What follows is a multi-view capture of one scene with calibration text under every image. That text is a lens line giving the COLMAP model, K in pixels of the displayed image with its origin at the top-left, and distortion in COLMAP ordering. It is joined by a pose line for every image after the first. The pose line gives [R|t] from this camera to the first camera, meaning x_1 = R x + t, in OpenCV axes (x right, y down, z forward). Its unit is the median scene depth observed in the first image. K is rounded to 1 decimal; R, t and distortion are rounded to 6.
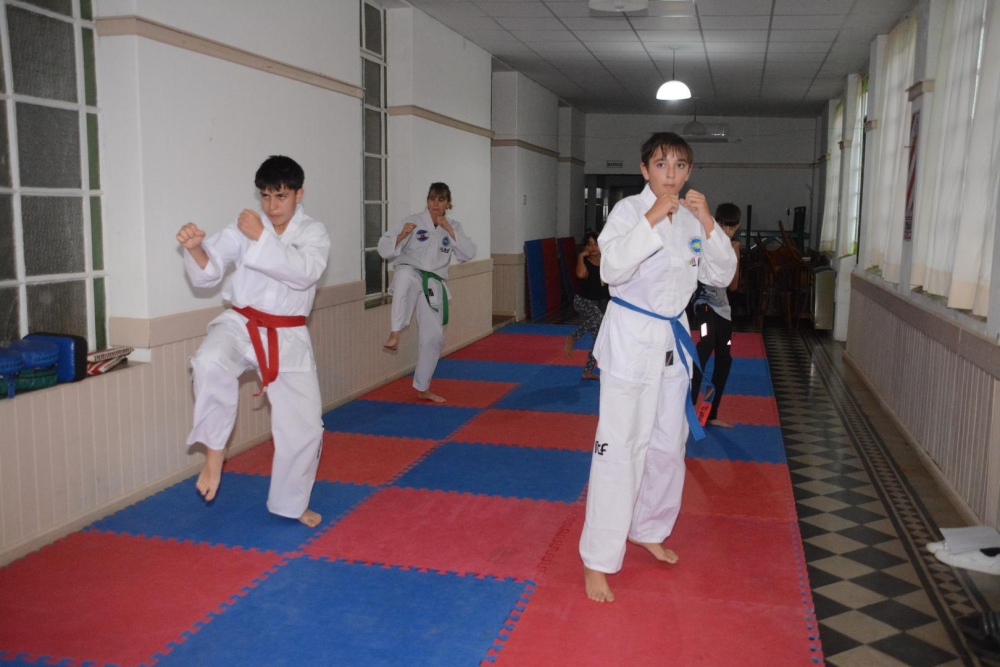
lens RADIAL K [[918.0, 0, 502.7], [0, 918.0, 330.3], [0, 0, 1]] dist [-0.144023, 0.257111]
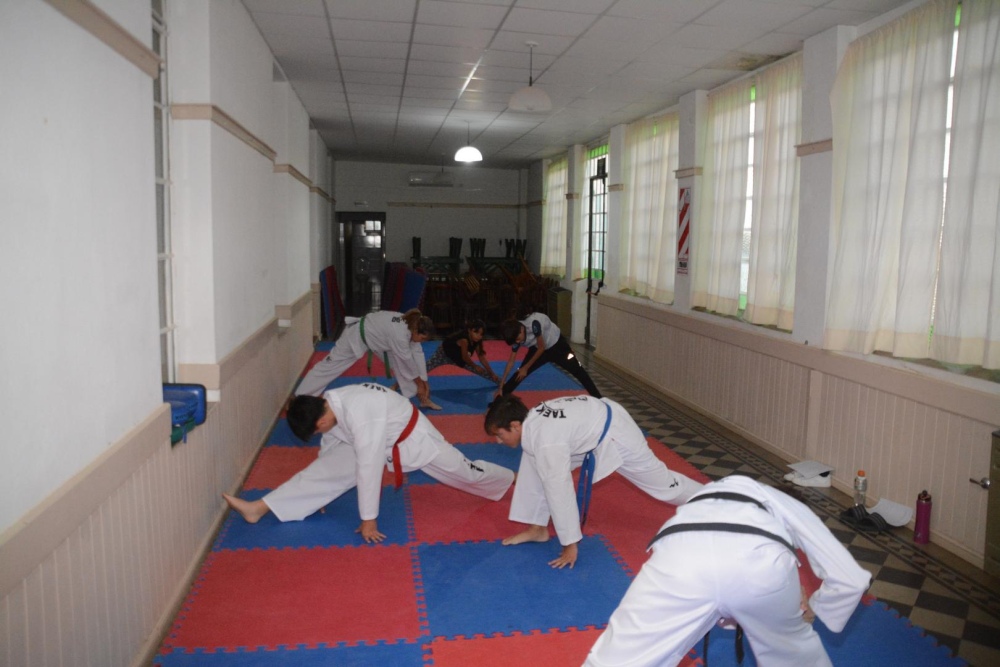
lens RADIAL K [[786.5, 0, 502.2], [0, 786.5, 323.7], [0, 0, 1]] dist [-0.176357, 0.164096]
pose [[0.917351, -0.041643, 0.395895, -0.447938], [0.046703, 0.998904, -0.003145, -0.043806], [-0.395331, 0.021374, 0.918290, -0.046194]]
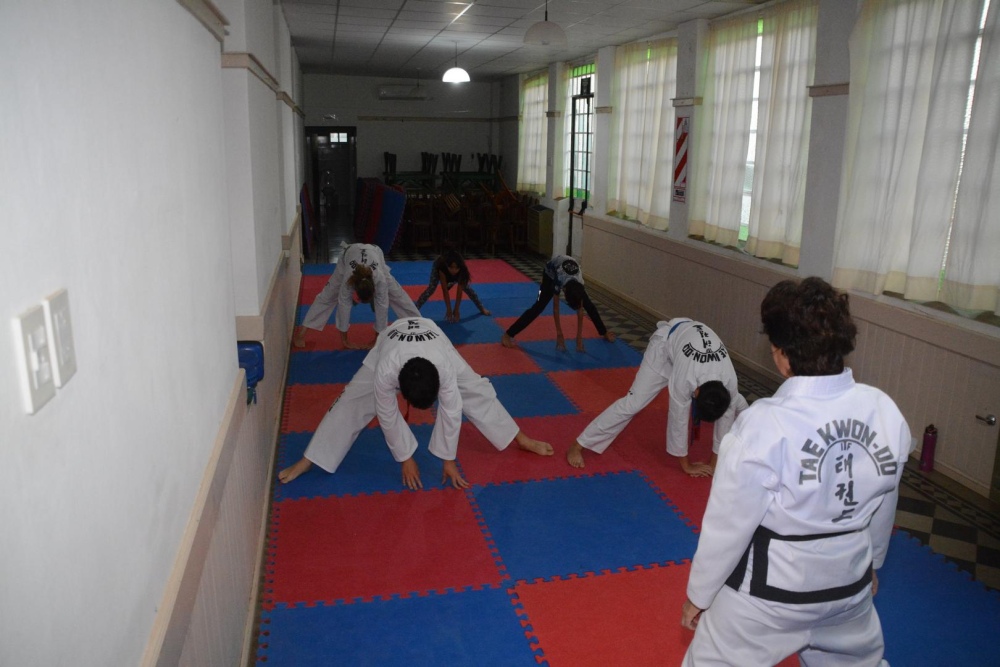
lens RADIAL K [[786.5, 0, 502.2], [0, 786.5, 323.7], [0, 0, 1]] dist [-0.176357, 0.164096]
pose [[0.889845, -0.104327, 0.444175, -0.561675], [0.054994, 0.990935, 0.122574, -0.107520], [-0.452936, -0.084645, 0.887516, -0.021360]]
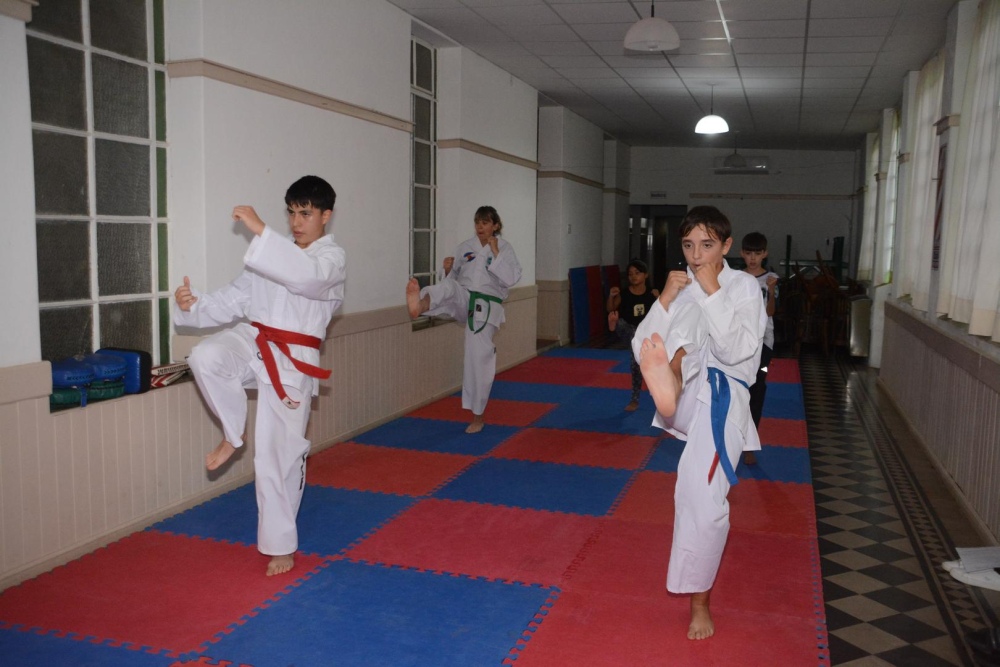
lens RADIAL K [[890.1, 0, 503.3], [0, 890.1, 332.6], [0, 0, 1]] dist [-0.144898, 0.218586]
pose [[0.998354, 0.010799, -0.056318, 0.019010], [-0.012220, 0.999614, -0.024934, 0.004357], [0.056027, 0.025581, 0.998102, -0.026449]]
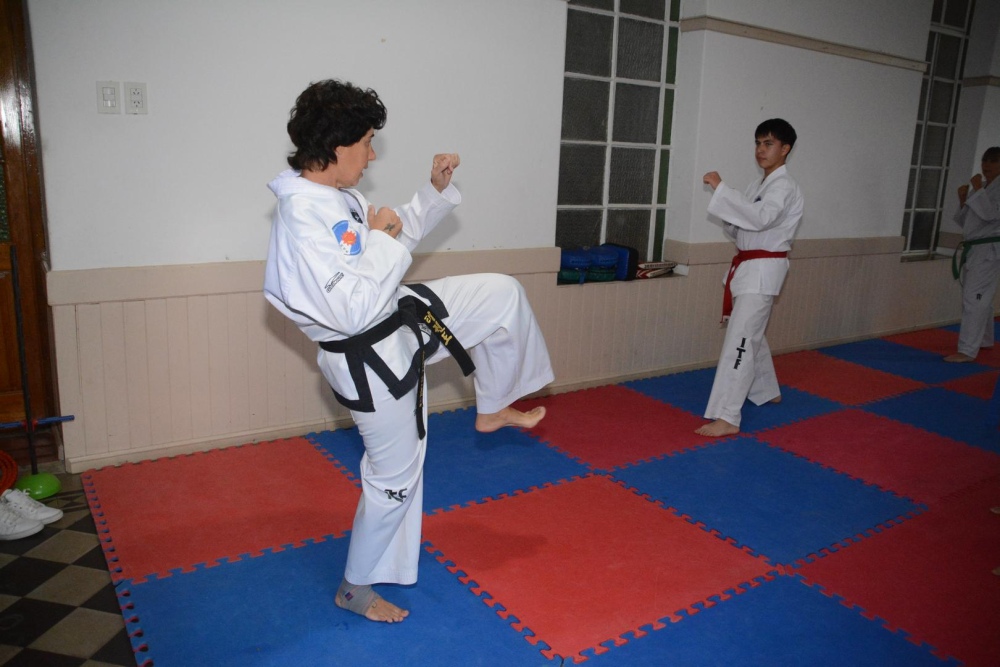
lens RADIAL K [[786.5, 0, 502.2], [0, 786.5, 323.7], [0, 0, 1]] dist [-0.176357, 0.164096]
pose [[0.741237, 0.167642, -0.649973, 0.167102], [-0.120853, 0.985817, 0.116442, 0.004325], [0.660275, -0.007760, 0.750984, -0.044758]]
